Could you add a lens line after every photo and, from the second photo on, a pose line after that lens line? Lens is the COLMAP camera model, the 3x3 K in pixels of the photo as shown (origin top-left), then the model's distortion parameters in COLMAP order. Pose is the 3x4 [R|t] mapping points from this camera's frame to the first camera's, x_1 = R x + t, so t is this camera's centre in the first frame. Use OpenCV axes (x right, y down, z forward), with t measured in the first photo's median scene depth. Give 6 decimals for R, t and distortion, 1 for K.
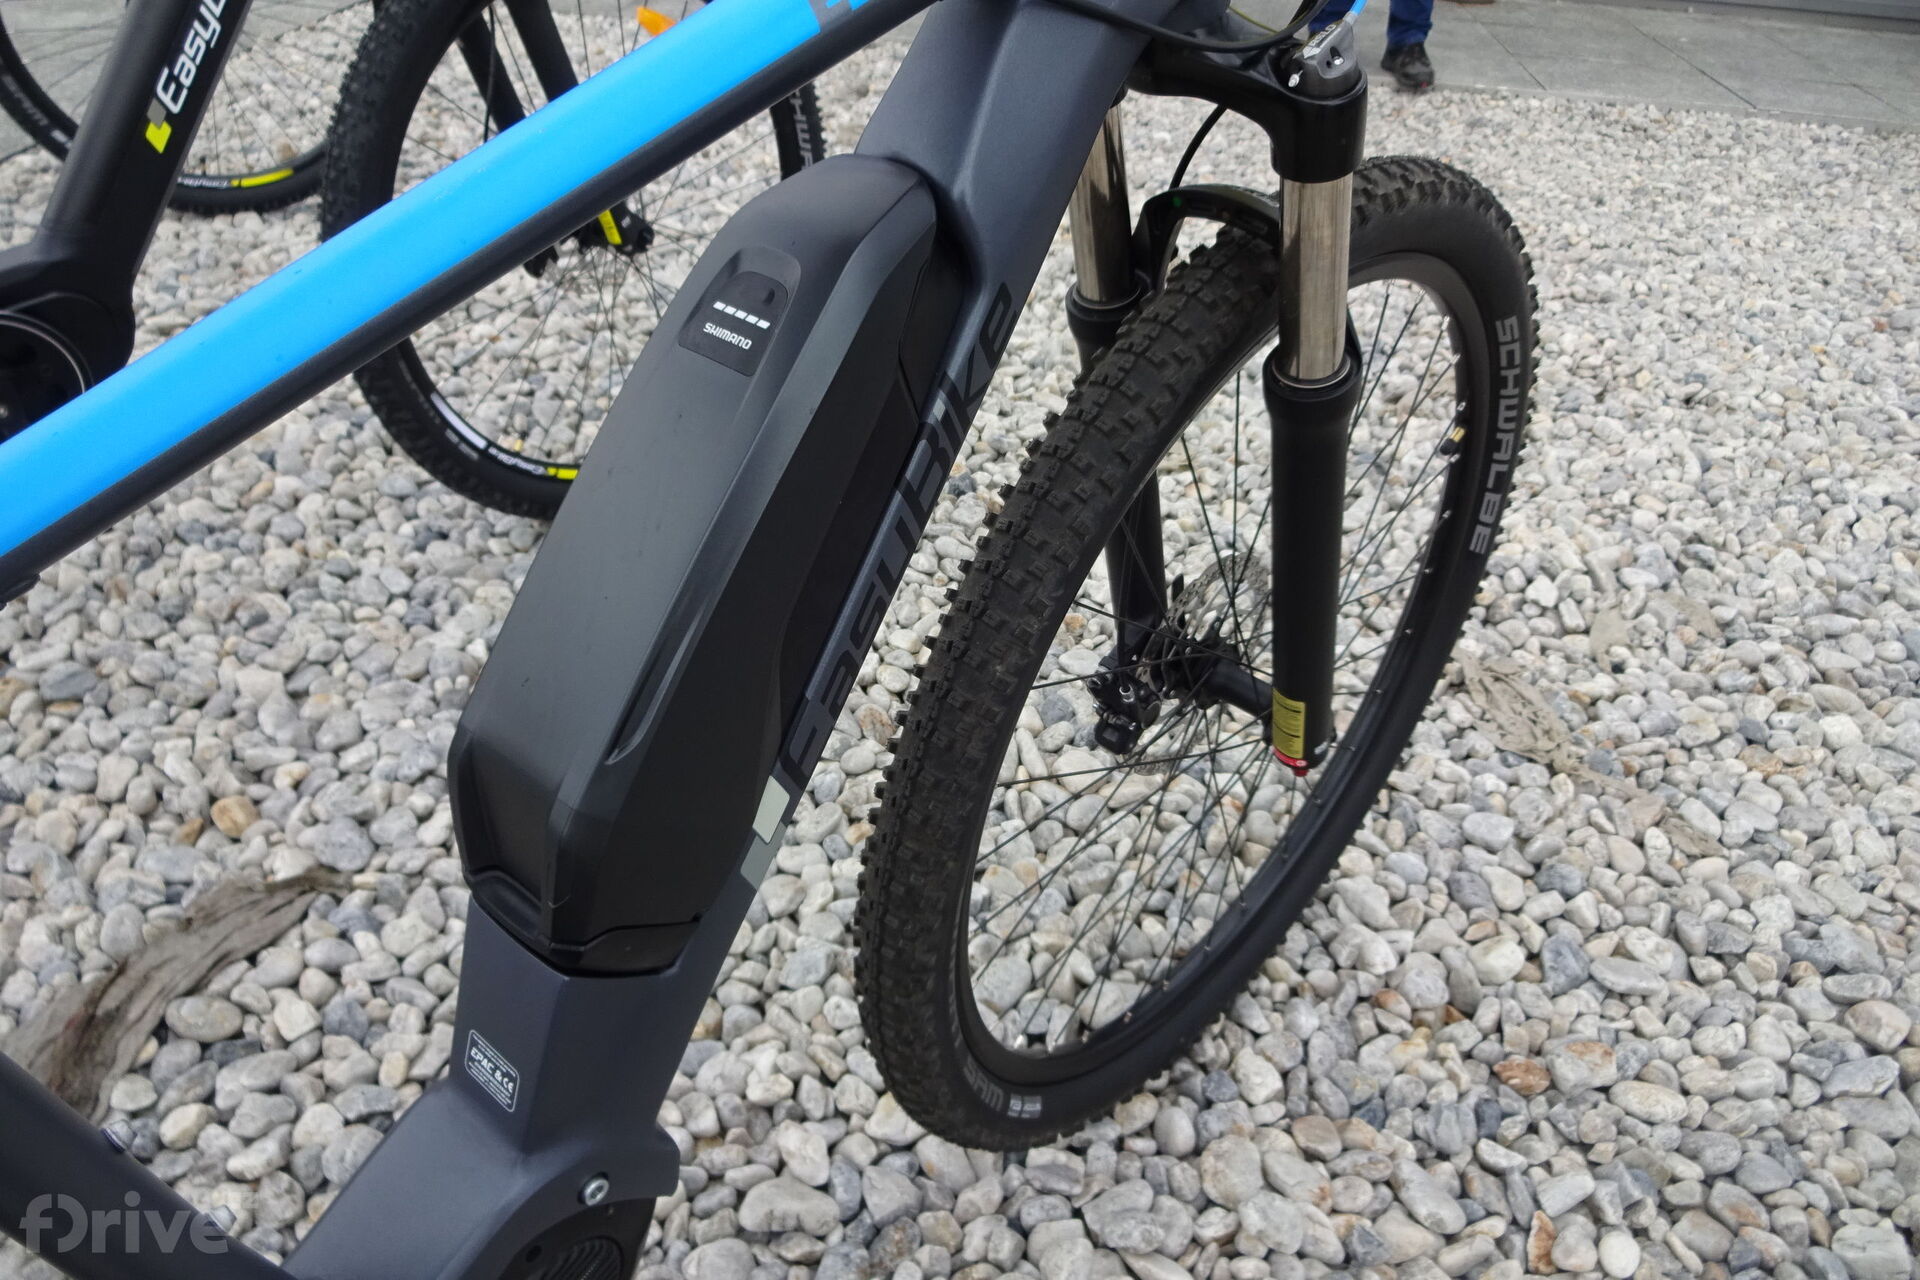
lens RADIAL K [[1420.6, 0, 961.3], [0, 1420.6, 643.6], [0, 0, 1]] dist [-0.004889, 0.000570]
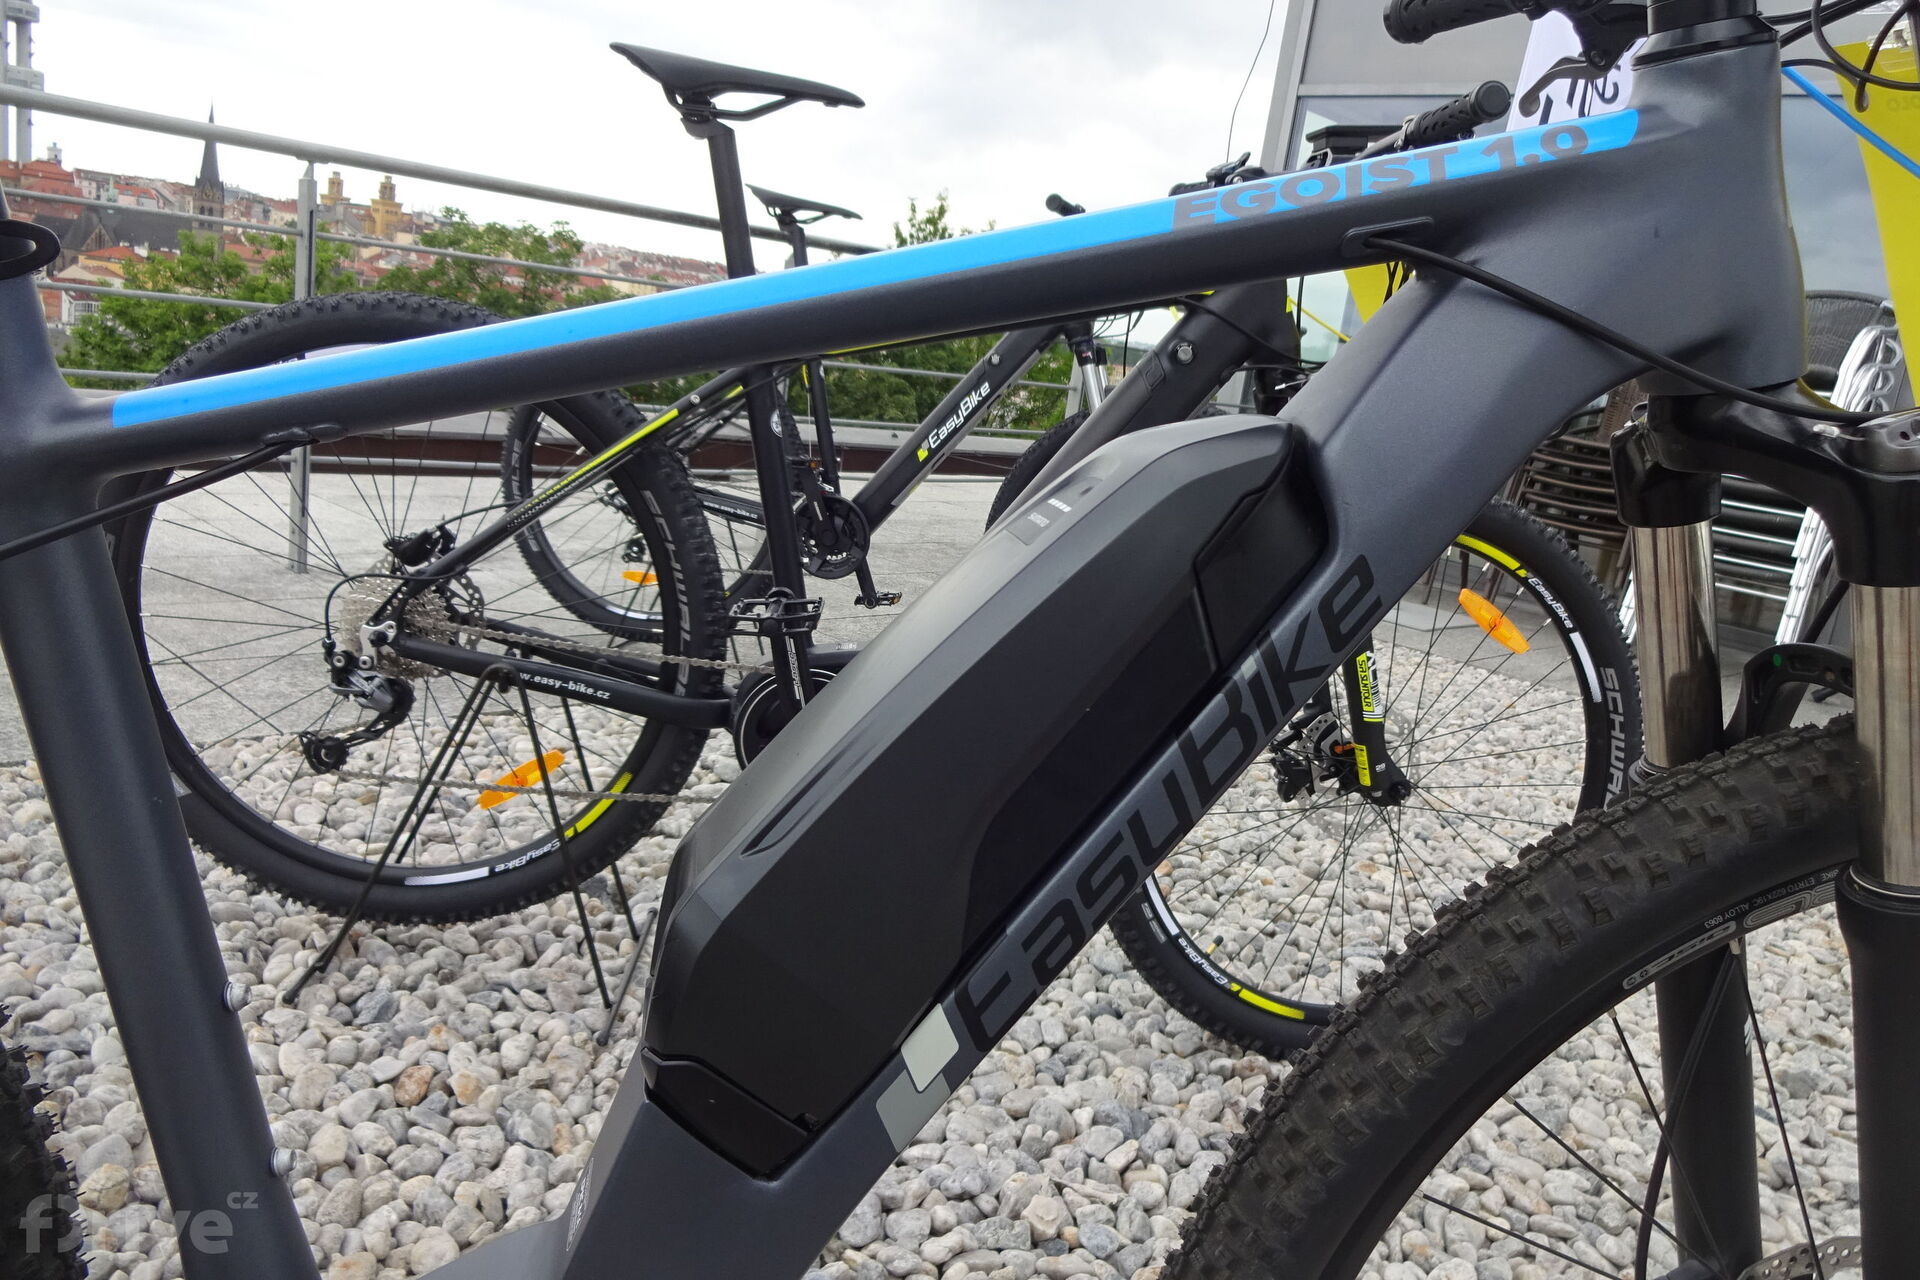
lens RADIAL K [[1420.6, 0, 970.1], [0, 1420.6, 641.0], [0, 0, 1]] dist [-0.004889, 0.000570]
pose [[0.778152, 0.173069, -0.603761, 0.123006], [-0.425980, 0.851828, -0.304843, 0.053393], [0.461542, 0.494404, 0.736576, 0.082689]]
